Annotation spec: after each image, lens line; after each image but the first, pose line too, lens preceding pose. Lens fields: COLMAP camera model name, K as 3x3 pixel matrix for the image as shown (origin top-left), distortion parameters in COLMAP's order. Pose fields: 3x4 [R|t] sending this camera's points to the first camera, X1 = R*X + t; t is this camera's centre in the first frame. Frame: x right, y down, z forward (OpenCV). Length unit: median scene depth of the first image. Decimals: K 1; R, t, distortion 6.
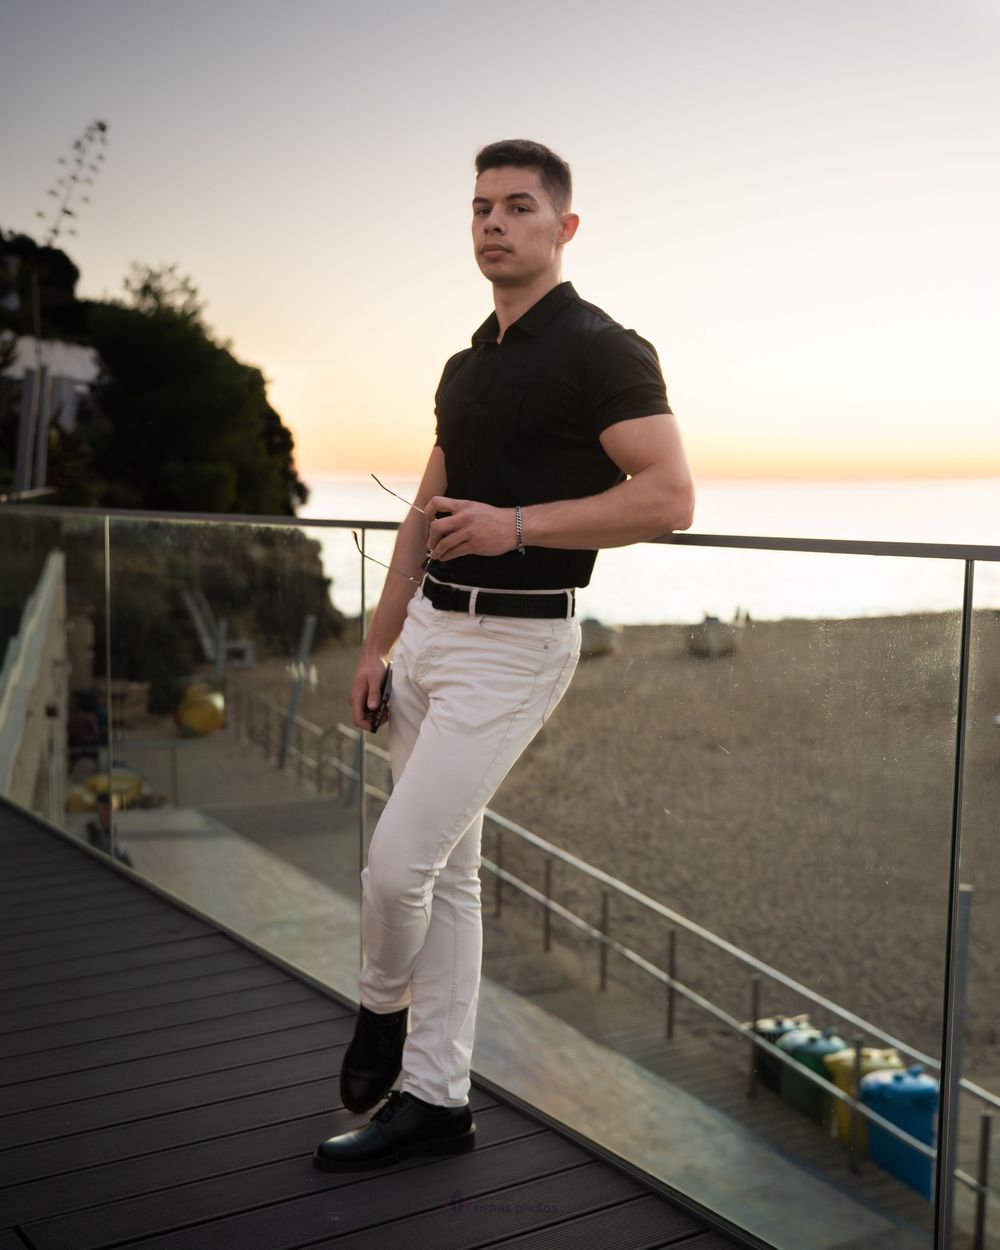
lens RADIAL K [[1569.5, 0, 500.0], [0, 1569.5, 625.0], [0, 0, 1]] dist [0.002615, 0.051071]
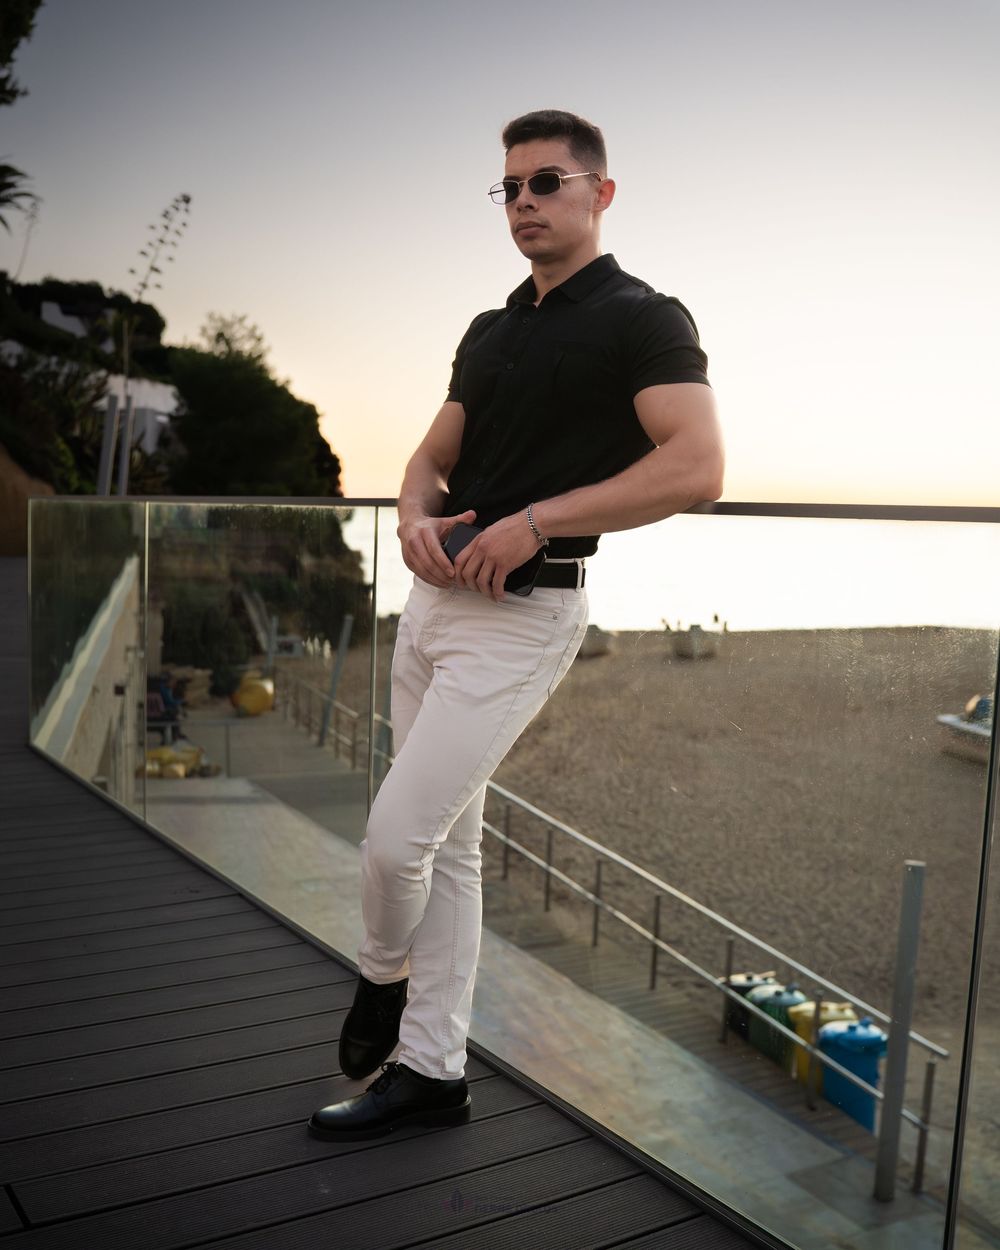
lens RADIAL K [[1624.4, 0, 501.8], [0, 1624.4, 627.2], [0, 0, 1]] dist [-0.077771, 0.008827]
pose [[0.999685, 0.024883, -0.003232, -0.004195], [-0.024810, 0.999470, 0.021096, -0.022701], [0.003756, -0.021009, 0.999772, -0.179271]]
